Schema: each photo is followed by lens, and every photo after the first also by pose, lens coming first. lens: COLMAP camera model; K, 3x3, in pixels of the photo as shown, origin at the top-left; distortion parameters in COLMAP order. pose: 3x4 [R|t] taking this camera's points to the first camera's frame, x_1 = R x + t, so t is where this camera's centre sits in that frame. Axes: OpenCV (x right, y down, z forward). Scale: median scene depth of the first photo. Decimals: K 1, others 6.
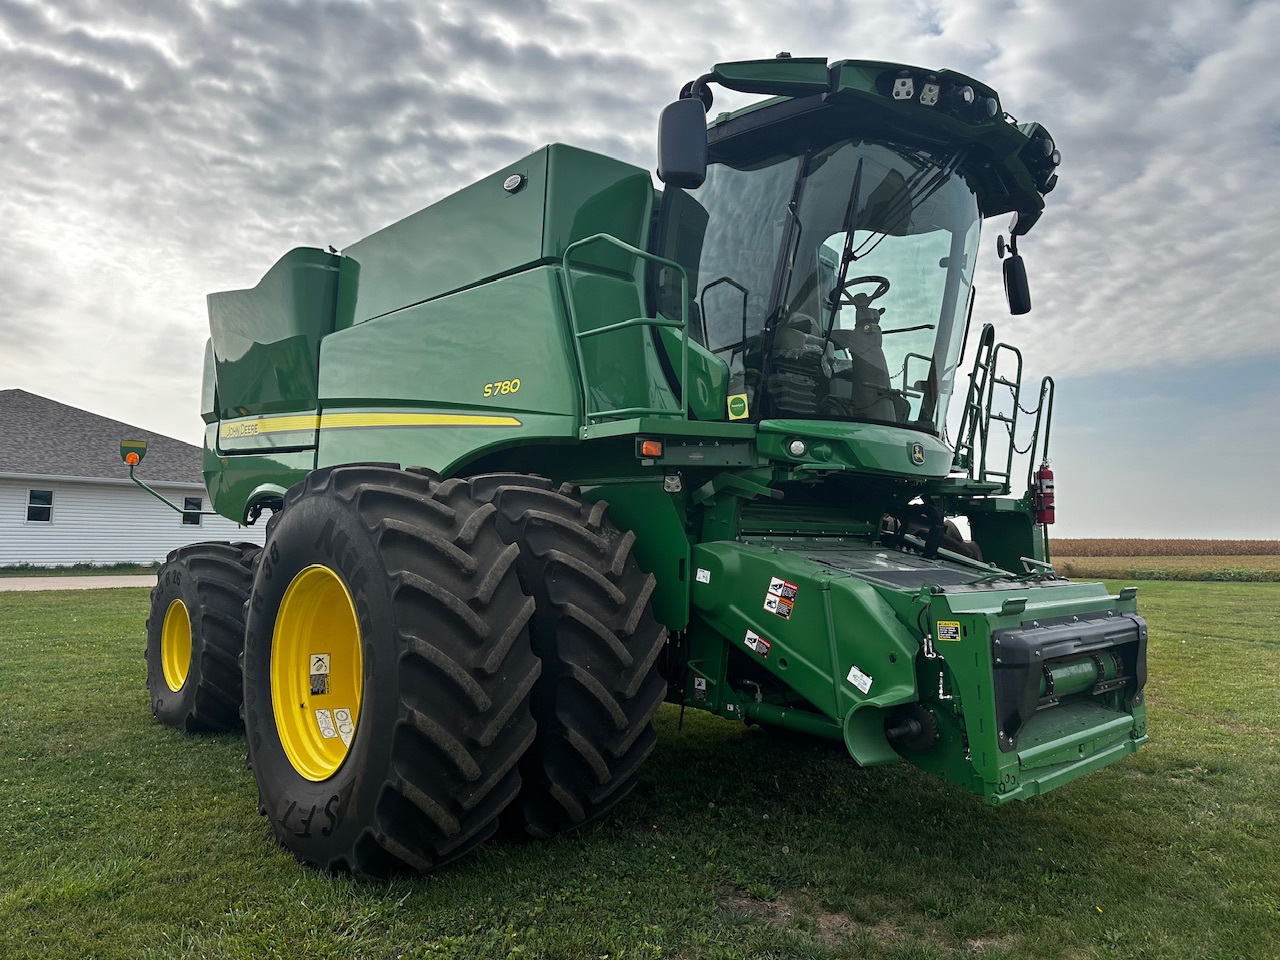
lens RADIAL K [[886.3, 0, 648.1], [0, 886.3, 487.3], [0, 0, 1]] dist [0.082147, -0.092170]
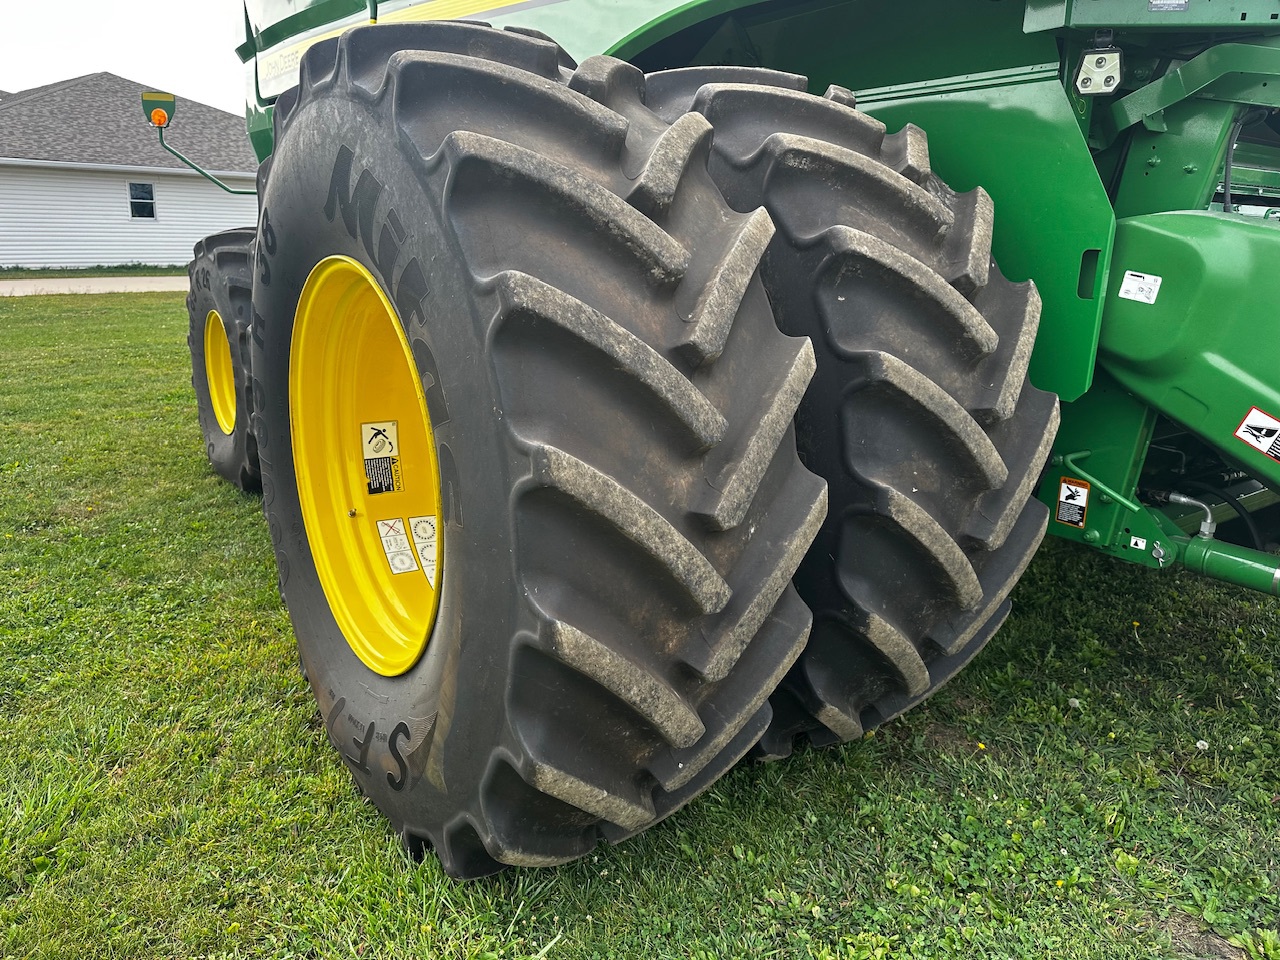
lens RADIAL K [[891.4, 0, 652.2], [0, 891.4, 466.3], [0, 0, 1]] dist [0.056716, -0.069717]
pose [[0.992724, 0.031581, -0.116200, -0.142111], [0.004383, 0.954881, 0.296958, 0.051076], [0.120335, -0.295306, 0.947794, 0.527290]]
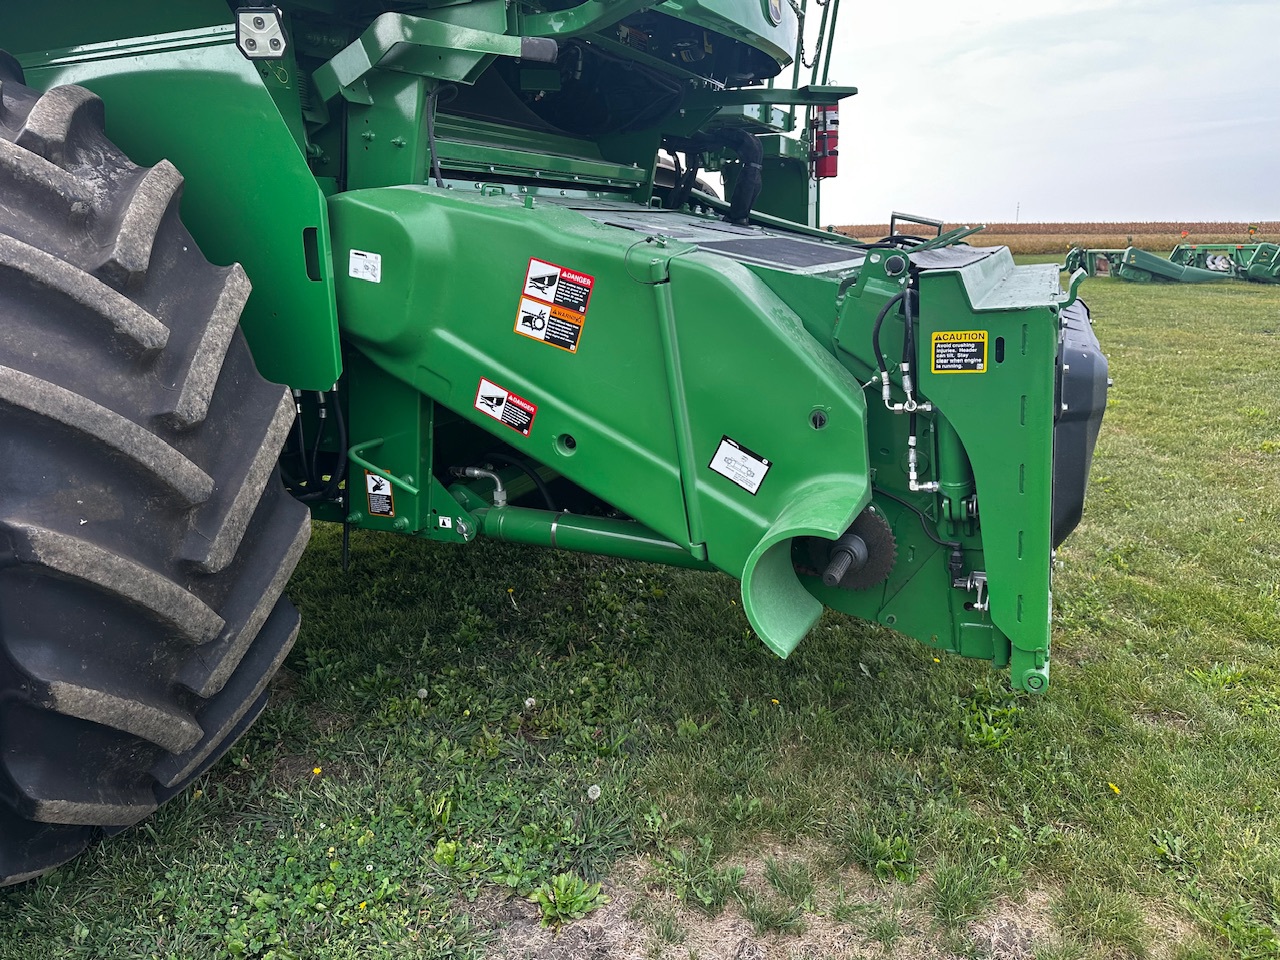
lens RADIAL K [[886.3, 0, 644.8], [0, 886.3, 466.2], [0, 0, 1]] dist [0.082147, -0.092170]
pose [[0.919683, -0.131362, 0.370037, 0.012710], [0.013640, 0.952500, 0.304232, 0.064105], [-0.392425, -0.274750, 0.877790, 0.553562]]
